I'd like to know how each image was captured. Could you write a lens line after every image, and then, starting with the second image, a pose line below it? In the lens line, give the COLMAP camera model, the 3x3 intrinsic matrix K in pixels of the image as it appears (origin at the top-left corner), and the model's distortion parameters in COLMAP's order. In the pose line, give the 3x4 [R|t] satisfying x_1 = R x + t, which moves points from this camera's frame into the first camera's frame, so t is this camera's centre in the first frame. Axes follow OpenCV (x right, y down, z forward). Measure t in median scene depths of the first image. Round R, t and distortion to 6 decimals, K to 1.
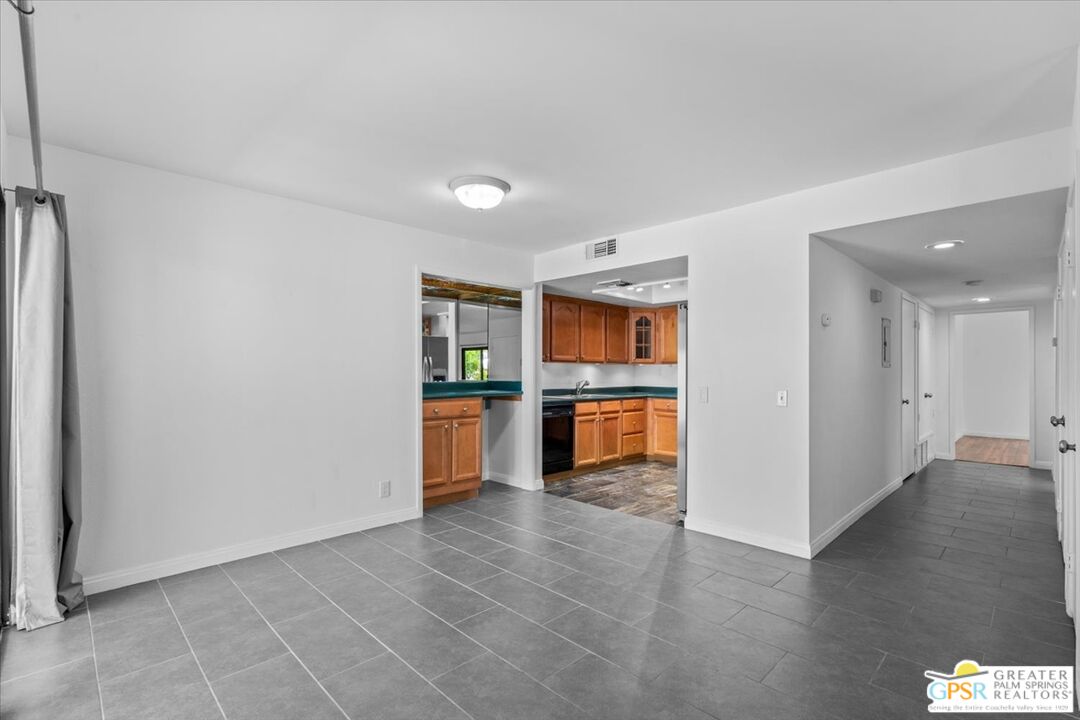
lens RADIAL K [[493.3, 0, 542.0], [0, 493.3, 367.9], [0, 0, 1]] dist [-0.001099, 0.000535]
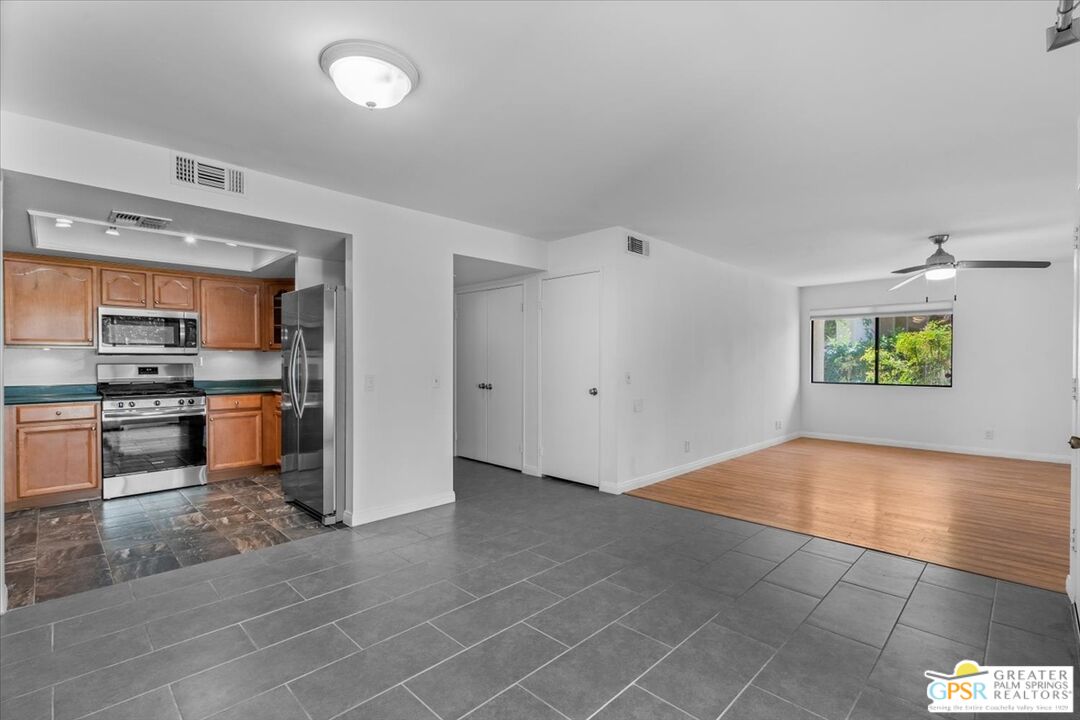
lens RADIAL K [[490.0, 0, 542.7], [0, 490.0, 365.5], [0, 0, 1]] dist [-0.005322, -0.000082]
pose [[-0.008802, -0.010803, 0.999903, -0.478378], [-0.005422, 0.999927, 0.010756, 0.005659], [-0.999947, -0.005326, -0.008860, 0.486404]]
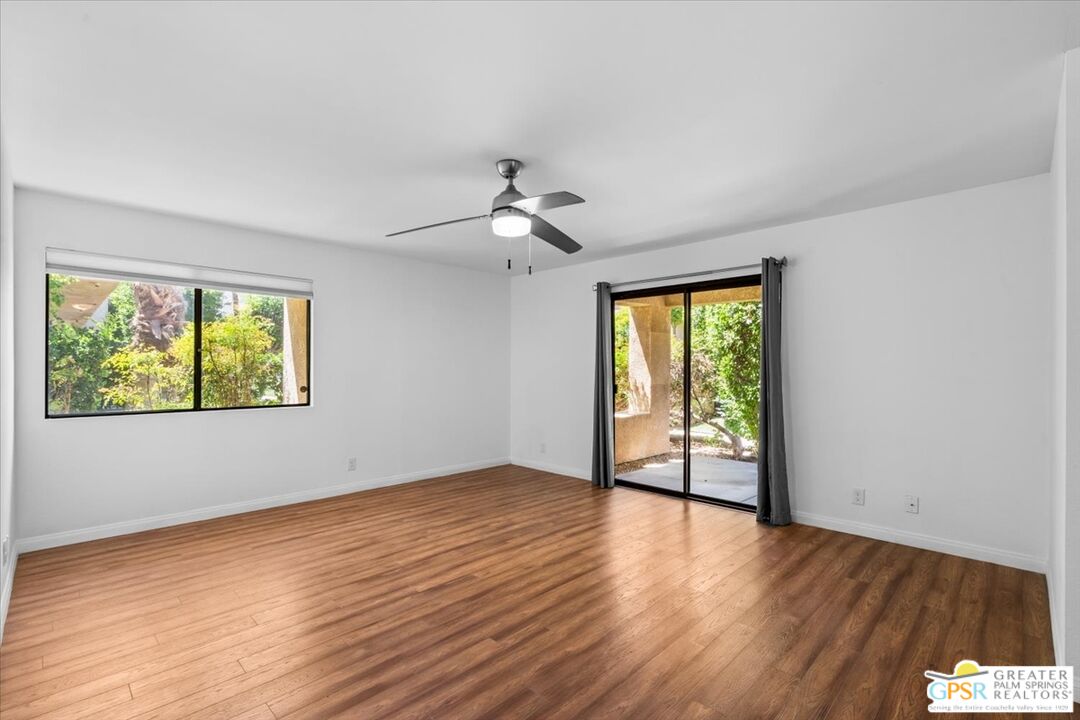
lens RADIAL K [[493.3, 0, 542.0], [0, 493.3, 367.9], [0, 0, 1]] dist [-0.001099, 0.000535]
pose [[-0.999949, -0.008251, -0.005749, 0.395993], [-0.008226, 0.999957, -0.004248, 0.001325], [0.005784, -0.004201, -0.999974, 0.294006]]
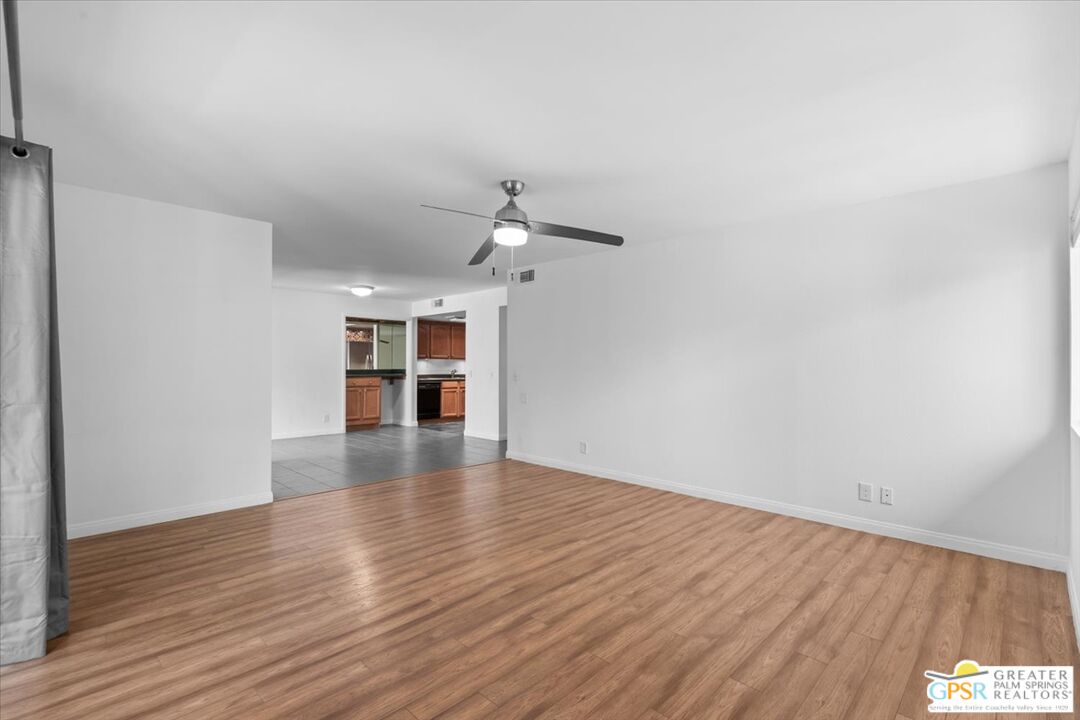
lens RADIAL K [[498.8, 0, 551.2], [0, 498.8, 360.6], [0, 0, 1]] dist [-0.000965, 0.000305]
pose [[0.999641, -0.001897, 0.026716, 0.464589], [0.002002, 0.999990, -0.003926, 0.003038], [-0.026708, 0.003978, 0.999635, -0.924679]]
